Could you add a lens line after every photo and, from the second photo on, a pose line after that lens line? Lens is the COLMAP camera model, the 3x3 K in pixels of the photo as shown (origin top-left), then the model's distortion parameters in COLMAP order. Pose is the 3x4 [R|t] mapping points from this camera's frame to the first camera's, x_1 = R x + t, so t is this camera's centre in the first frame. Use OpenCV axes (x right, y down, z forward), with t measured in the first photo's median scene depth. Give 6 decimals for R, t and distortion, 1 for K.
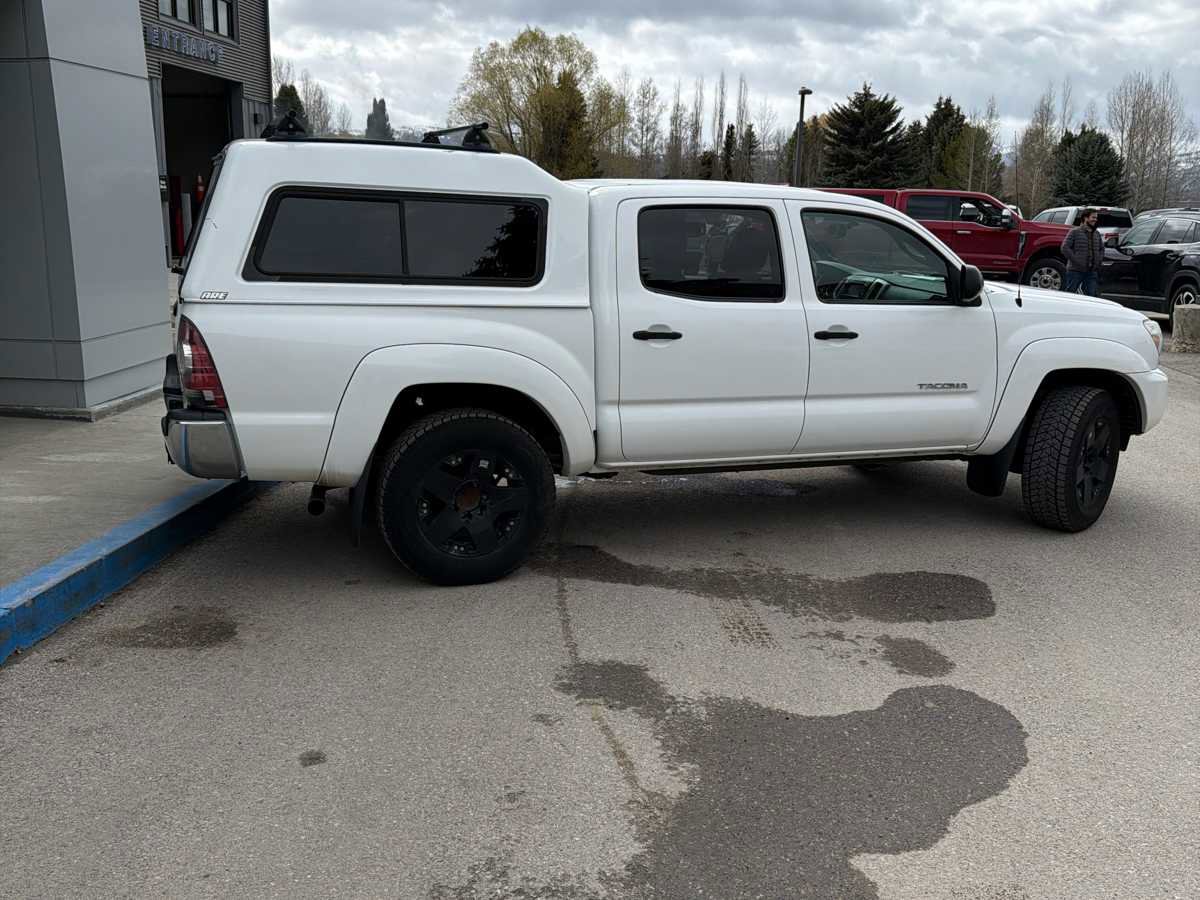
lens RADIAL K [[1095.0, 0, 600.0], [0, 1095.0, 450.0], [0, 0, 1]] dist [0.175688, -0.367416]
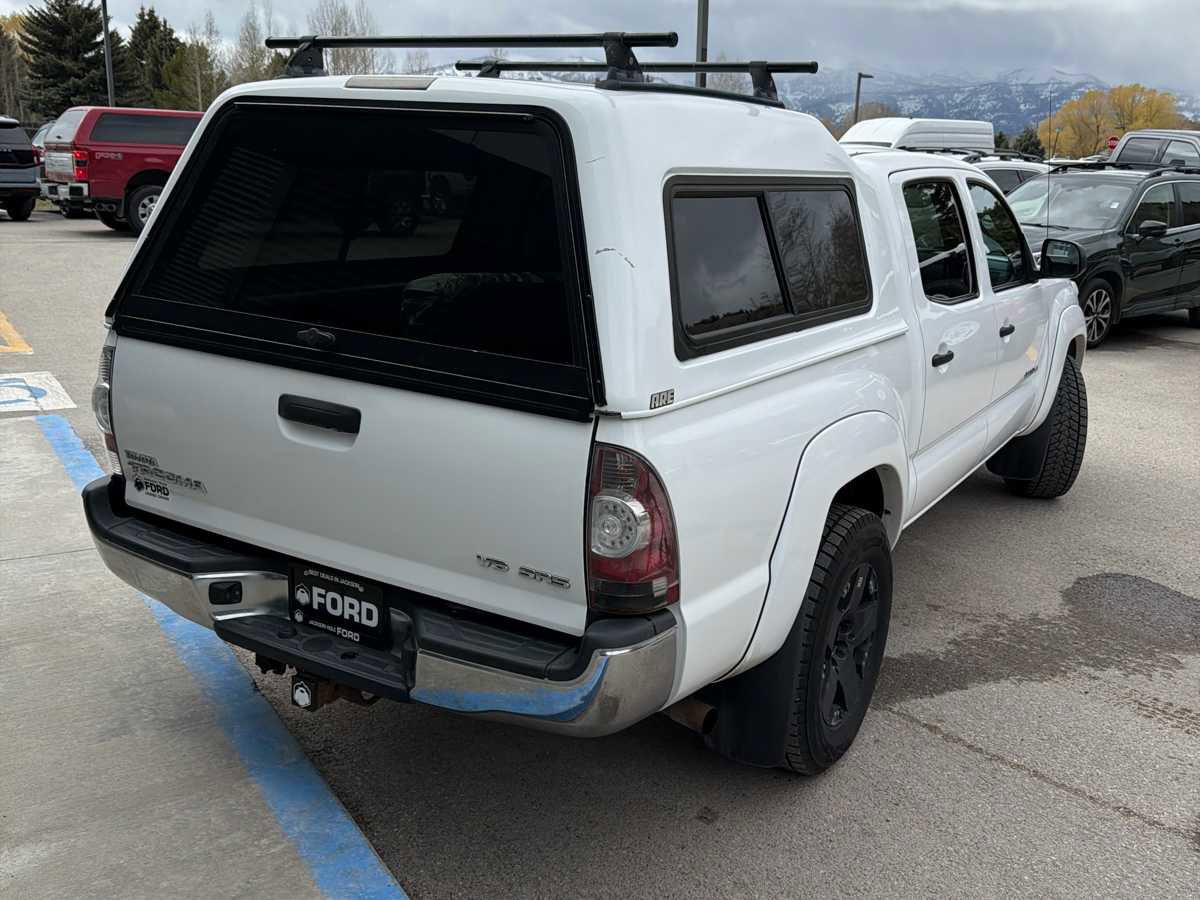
lens RADIAL K [[1113.8, 0, 600.0], [0, 1113.8, 450.0], [0, 0, 1]] dist [0.111565, -0.197334]
pose [[0.787778, -0.161245, 0.594479, -0.592704], [0.122616, 0.986864, 0.105189, -0.150269], [-0.603631, -0.009973, 0.797201, 0.521813]]
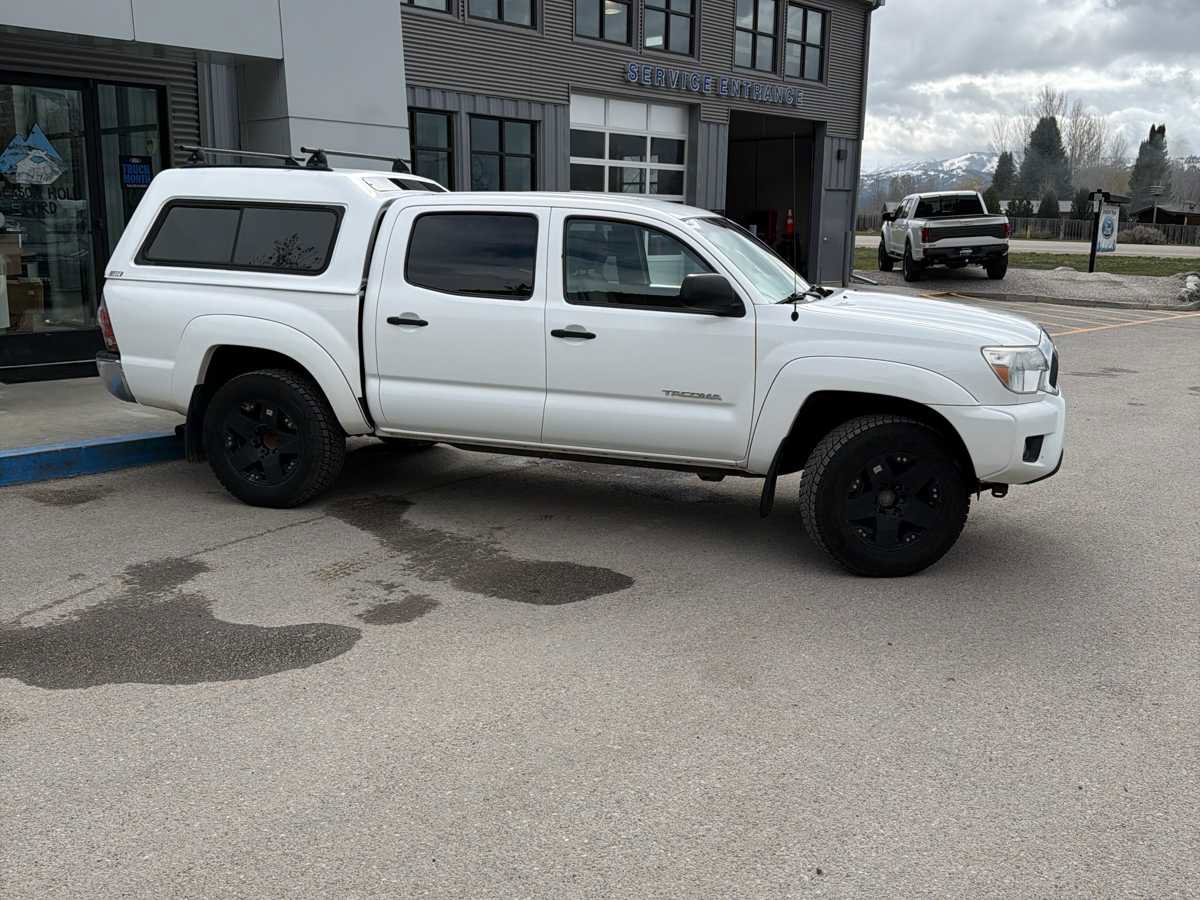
lens RADIAL K [[1092.5, 0, 602.5], [0, 1092.5, 434.5], [0, 0, 1]] dist [0.168895, -0.343575]
pose [[0.794744, 0.107989, -0.597260, 0.921908], [-0.133163, 0.991092, 0.002002, -0.015184], [0.592156, 0.077942, 0.802045, 0.189633]]
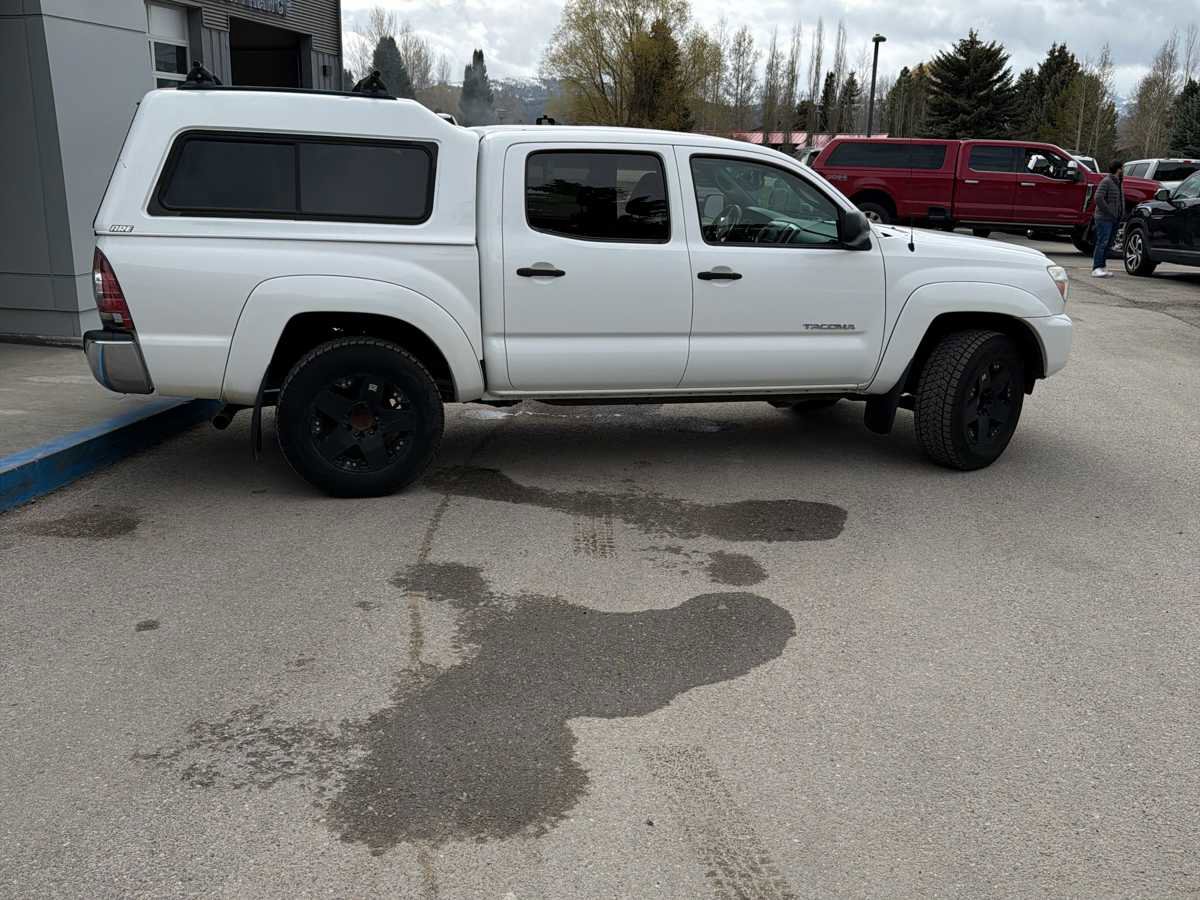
lens RADIAL K [[1093.8, 0, 590.0], [0, 1093.8, 445.0], [0, 0, 1]] dist [0.170320, -0.340814]
pose [[0.995506, 0.026323, -0.090968, 0.200582], [-0.022973, 0.999026, 0.037685, 0.022484], [0.091871, -0.035425, 0.995141, -0.072167]]
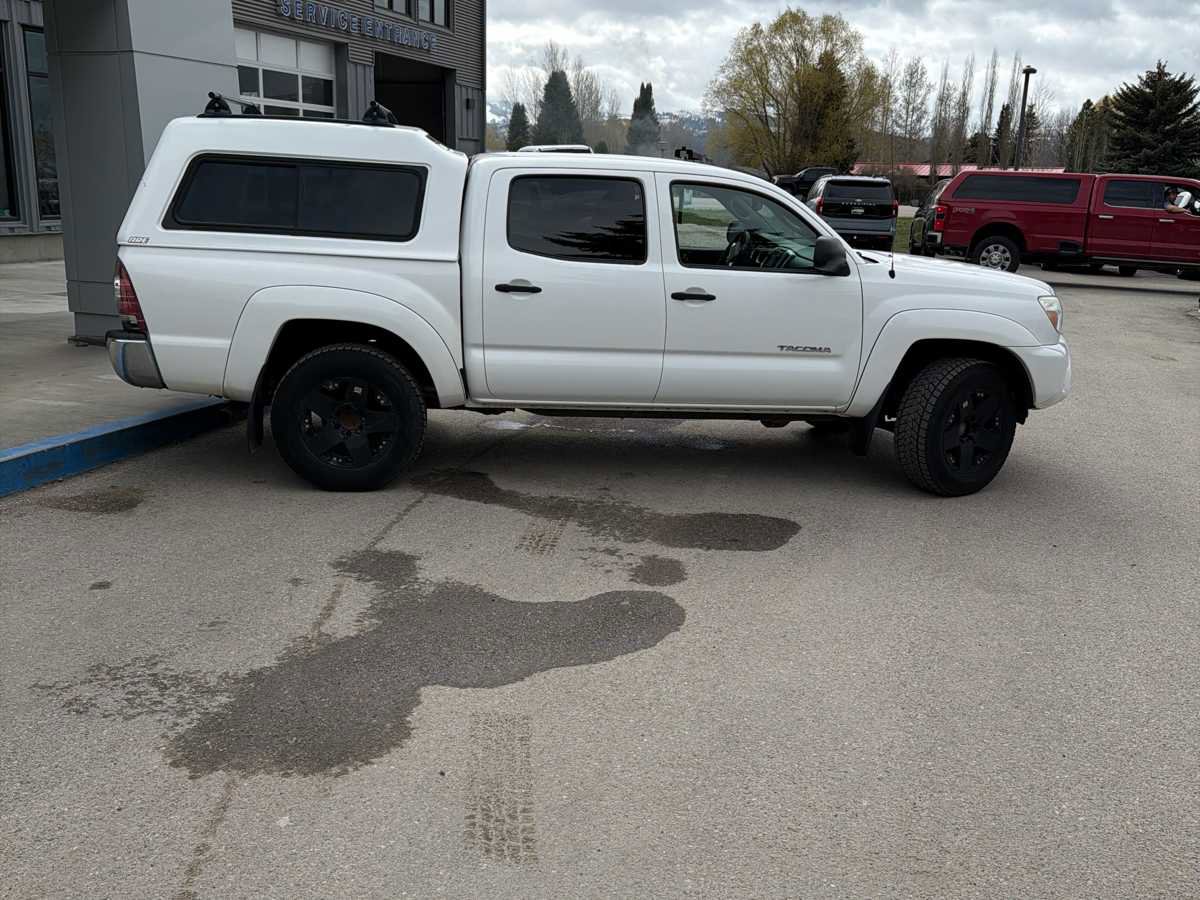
lens RADIAL K [[1095.0, 0, 600.0], [0, 1095.0, 450.0], [0, 0, 1]] dist [0.175688, -0.367416]
pose [[0.972970, 0.065933, -0.221317, 0.397677], [-0.062848, 0.997803, 0.020960, 0.034210], [0.222213, -0.006484, 0.974977, -0.104583]]
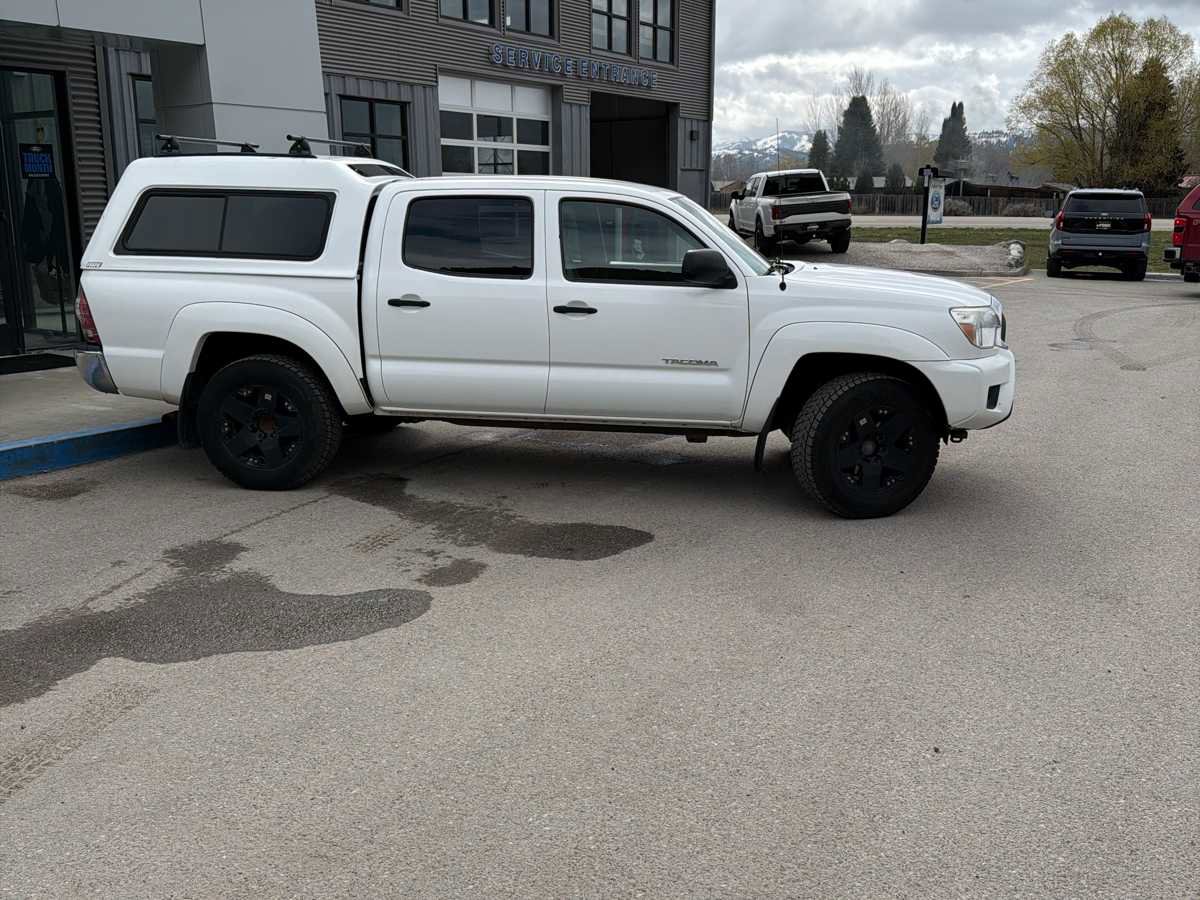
lens RADIAL K [[1092.5, 0, 602.5], [0, 1092.5, 434.5], [0, 0, 1]] dist [0.168895, -0.343575]
pose [[0.877223, 0.077360, -0.473809, 0.820731], [-0.086368, 0.996259, 0.002758, 0.018382], [0.472250, 0.038503, 0.880623, 0.033400]]
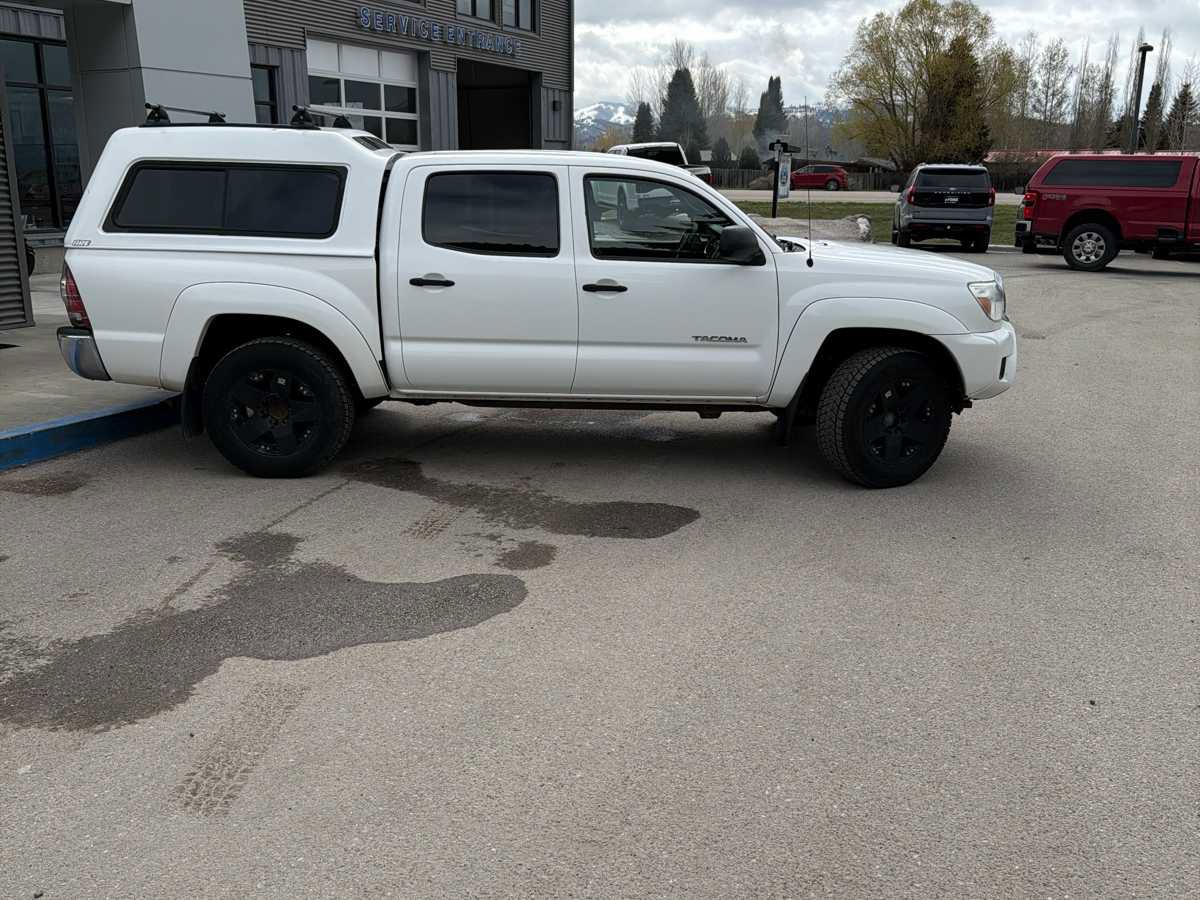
lens RADIAL K [[1094.8, 0, 584.0], [0, 1094.8, 450.7], [0, 0, 1]] dist [0.157484, -0.315814]
pose [[0.935761, 0.070195, -0.345577, 0.623590], [-0.063408, 0.997509, 0.030918, 0.029286], [0.346886, -0.007020, 0.937881, -0.059582]]
